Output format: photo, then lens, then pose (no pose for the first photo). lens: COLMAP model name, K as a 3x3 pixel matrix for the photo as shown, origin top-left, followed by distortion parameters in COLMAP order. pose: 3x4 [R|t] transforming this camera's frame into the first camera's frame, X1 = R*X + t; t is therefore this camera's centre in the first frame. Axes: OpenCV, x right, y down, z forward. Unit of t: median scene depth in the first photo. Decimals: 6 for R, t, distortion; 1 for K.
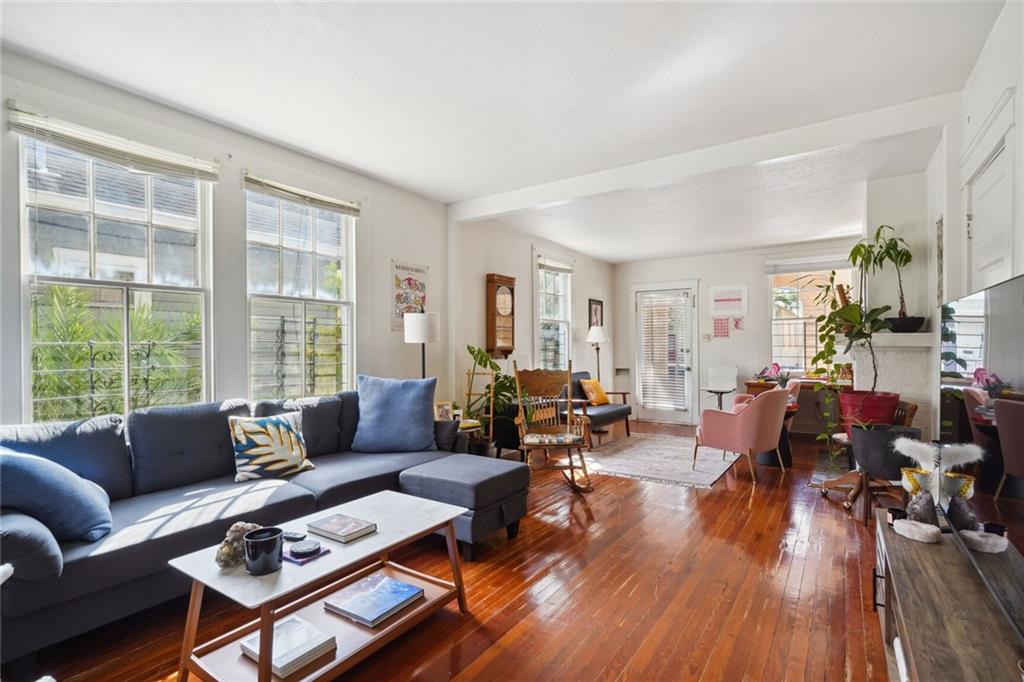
lens RADIAL K [[493.5, 0, 512.6], [0, 493.5, 344.1], [0, 0, 1]] dist [-0.002912, -0.000565]
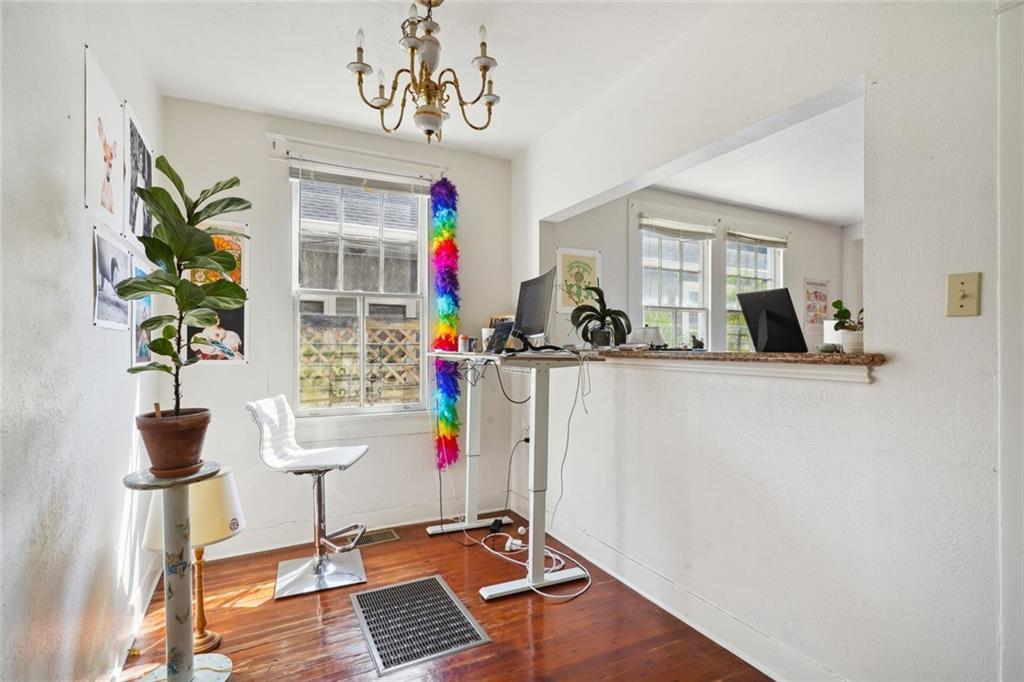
lens RADIAL K [[493.5, 0, 513.2], [0, 493.5, 343.1], [0, 0, 1]] dist [-0.002912, -0.000565]
pose [[0.880308, 0.004966, -0.474376, -0.294092], [-0.005313, 0.999986, 0.000609, -0.000012], [0.474373, 0.001985, 0.880322, -0.460349]]
